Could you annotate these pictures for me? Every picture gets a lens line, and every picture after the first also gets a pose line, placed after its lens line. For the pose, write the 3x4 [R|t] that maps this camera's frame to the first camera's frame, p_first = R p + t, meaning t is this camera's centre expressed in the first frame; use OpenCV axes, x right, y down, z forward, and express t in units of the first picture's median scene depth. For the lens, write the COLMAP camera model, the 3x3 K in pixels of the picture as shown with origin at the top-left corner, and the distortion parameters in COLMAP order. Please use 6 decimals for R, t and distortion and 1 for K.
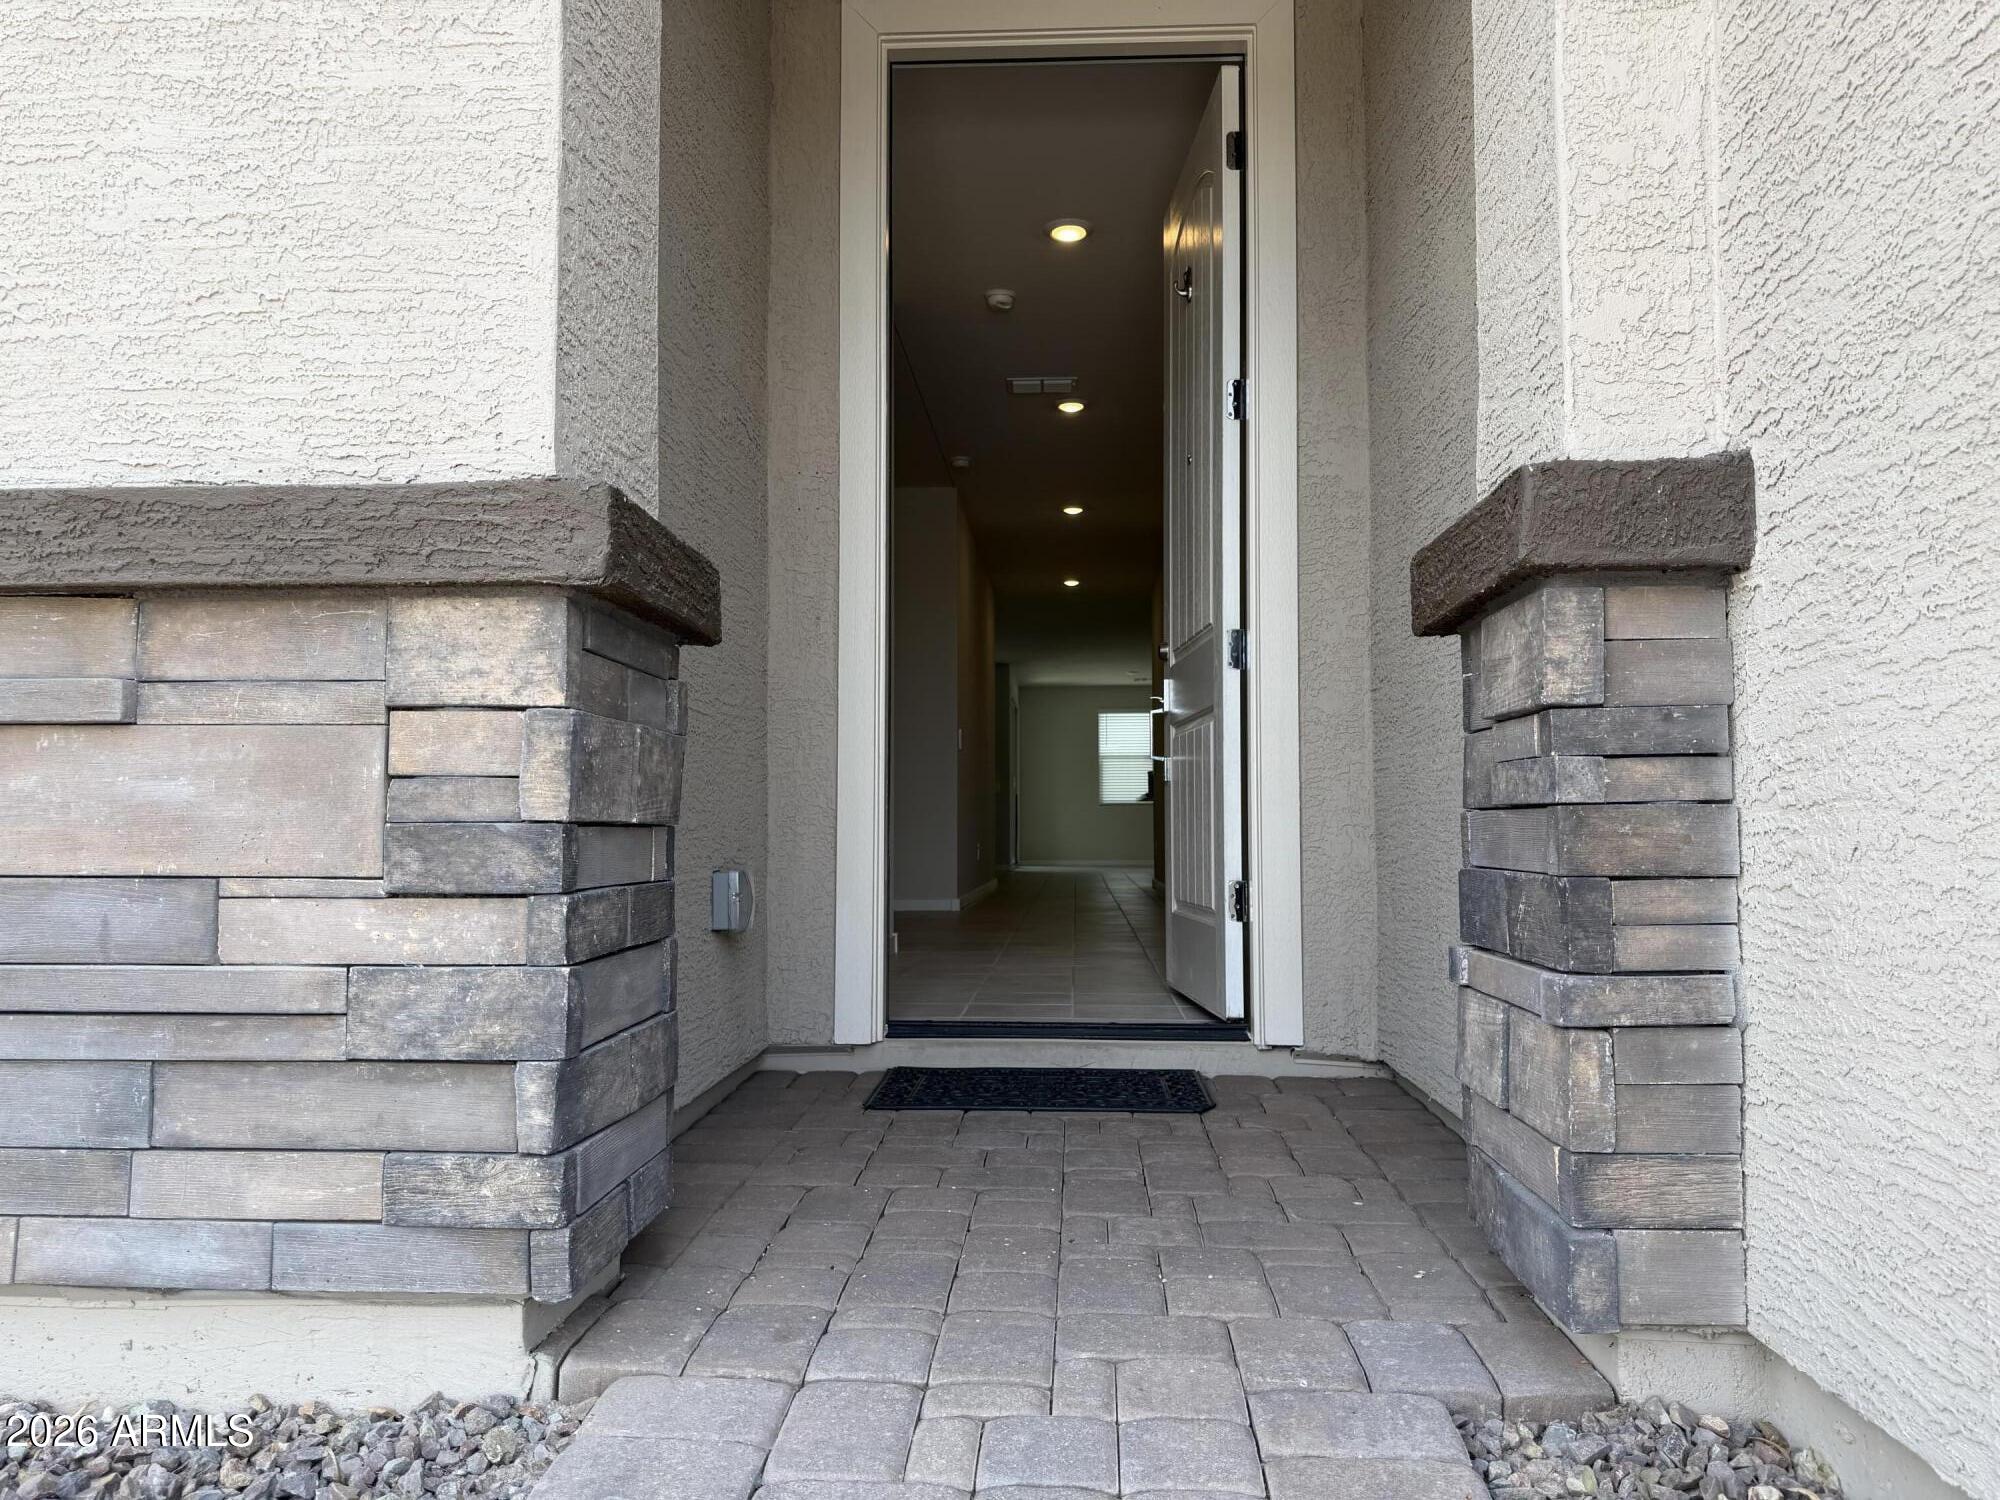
lens RADIAL K [[1423.4, 0, 1000.0], [0, 1423.4, 750.0], [0, 0, 1]] dist [0.130774, -0.214161]
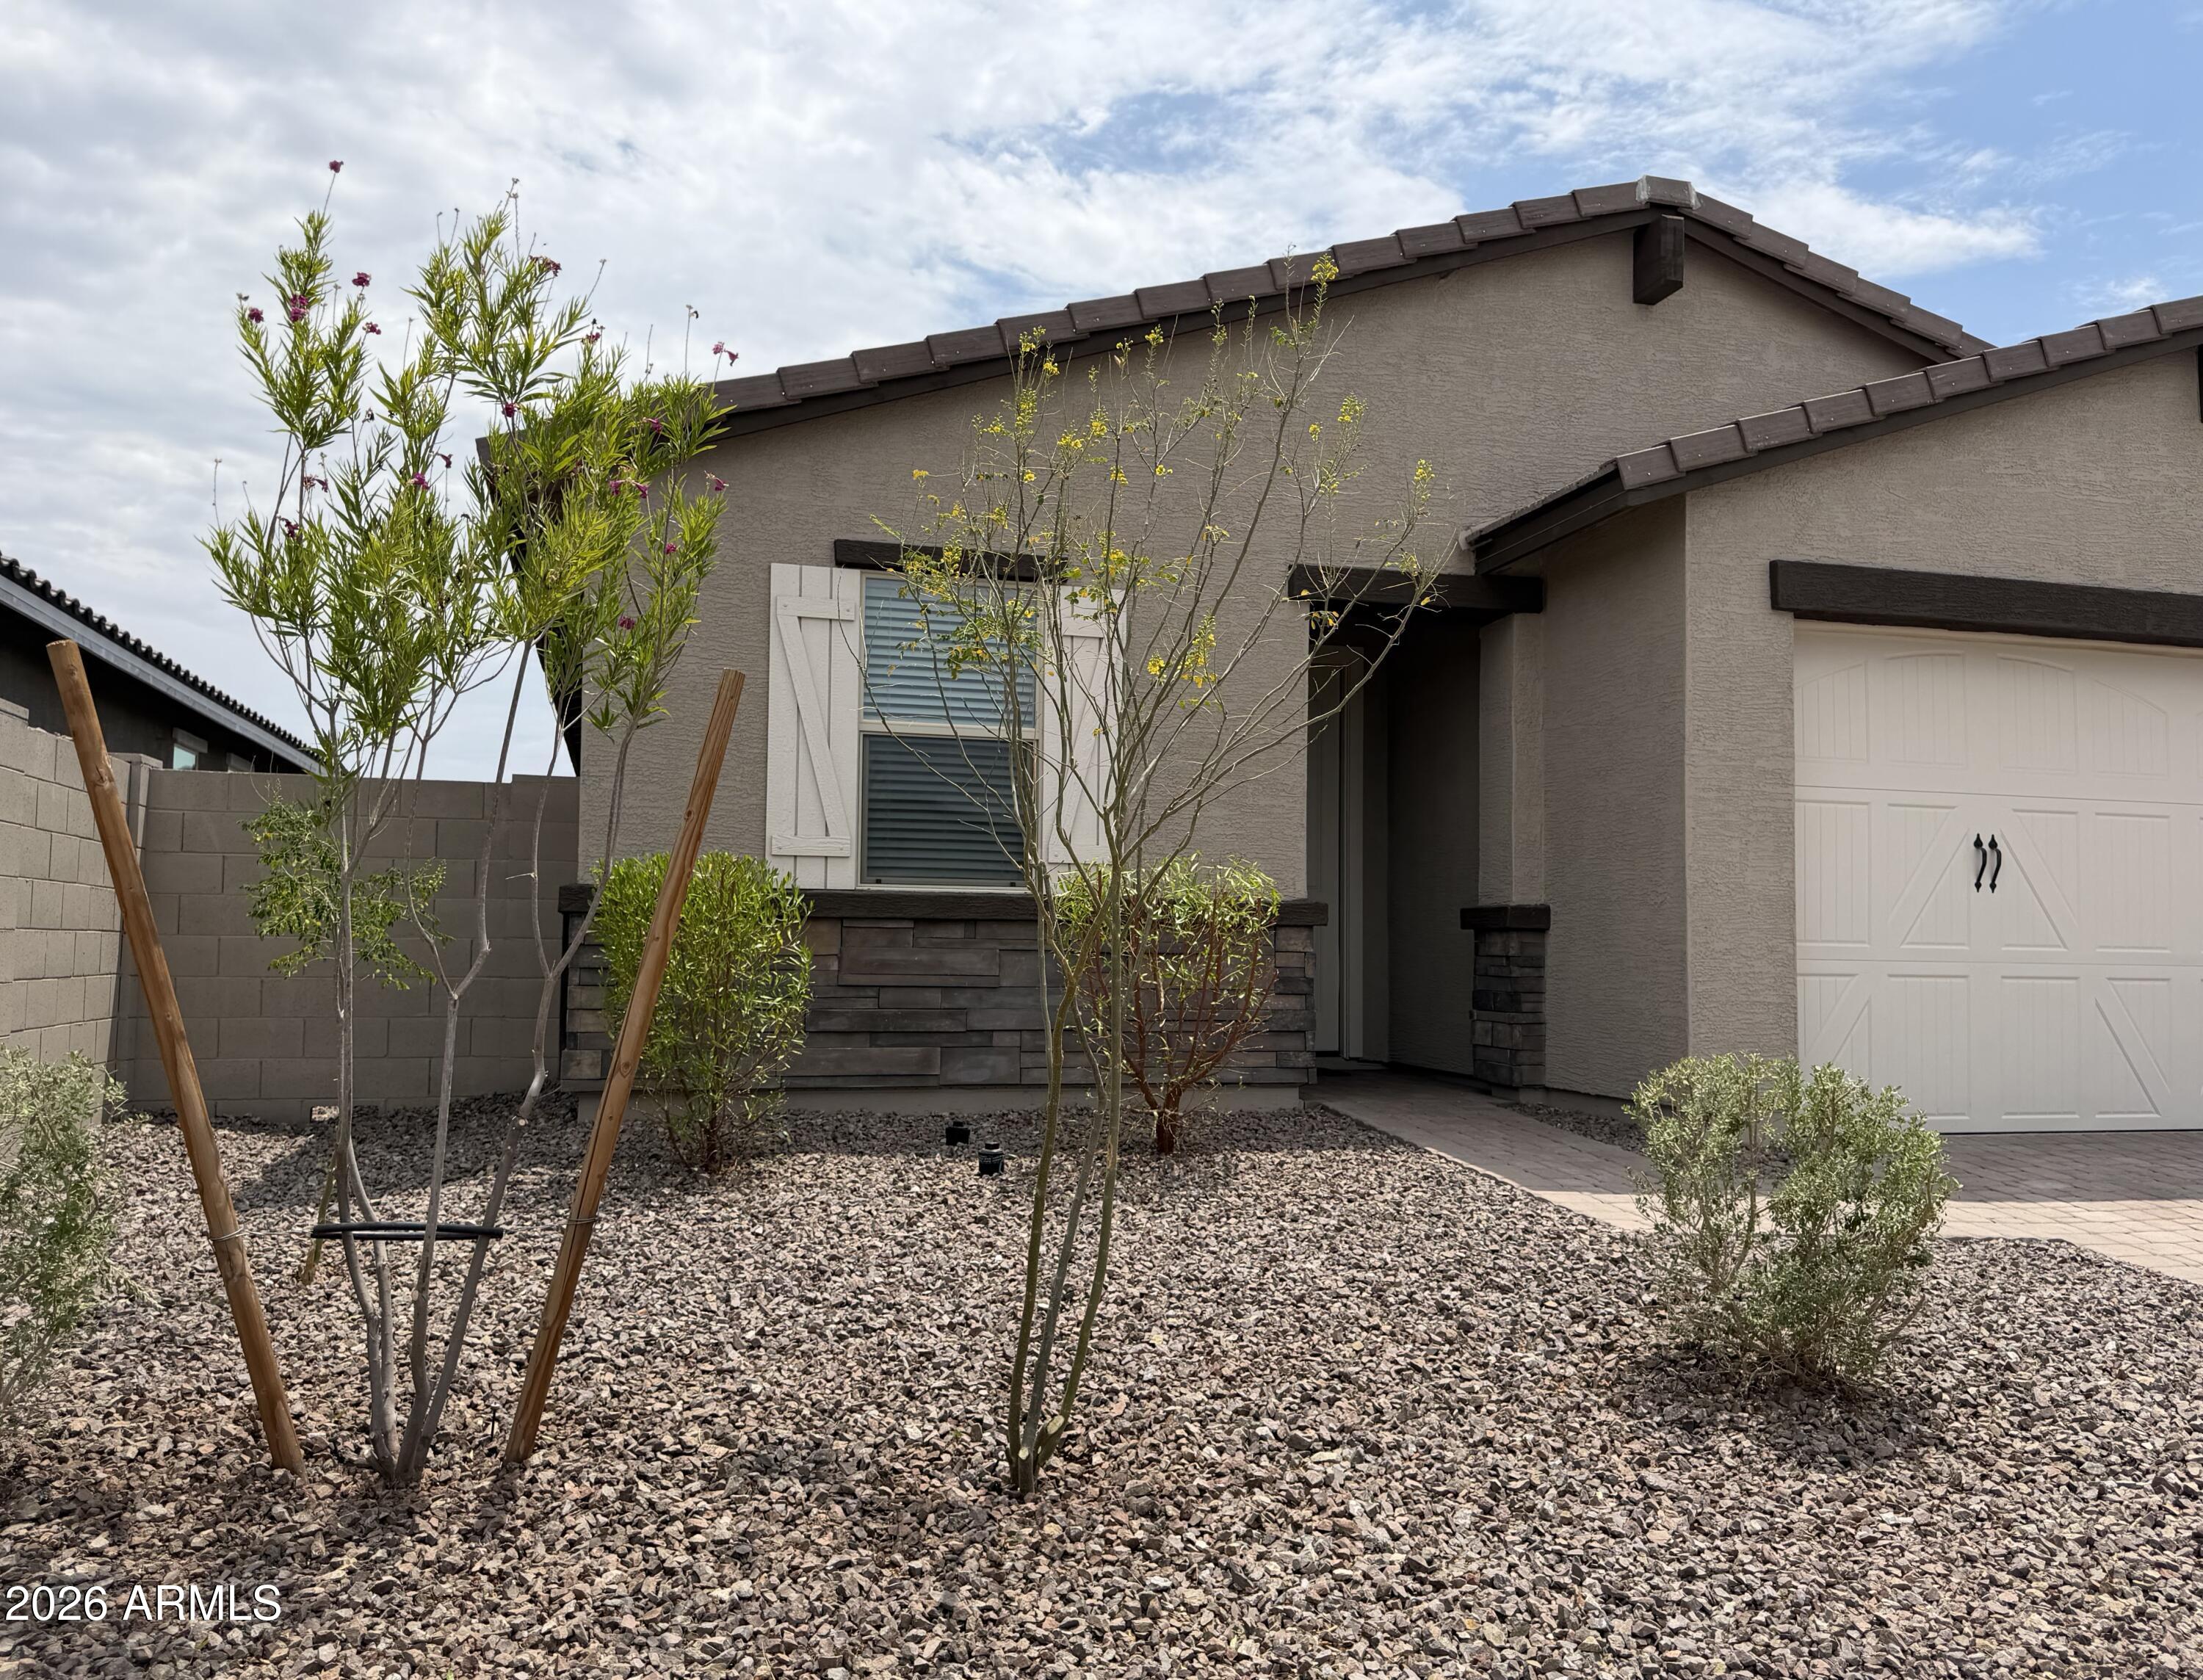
lens RADIAL K [[1646.1, 0, 1101.5], [0, 1646.1, 840.0], [0, 0, 1]] dist [0.082375, -0.115975]
pose [[0.951599, 0.031568, 0.305716, -2.491622], [-0.030163, 0.999502, -0.009322, -0.310016], [-0.305858, -0.000350, 0.952077, -3.649125]]
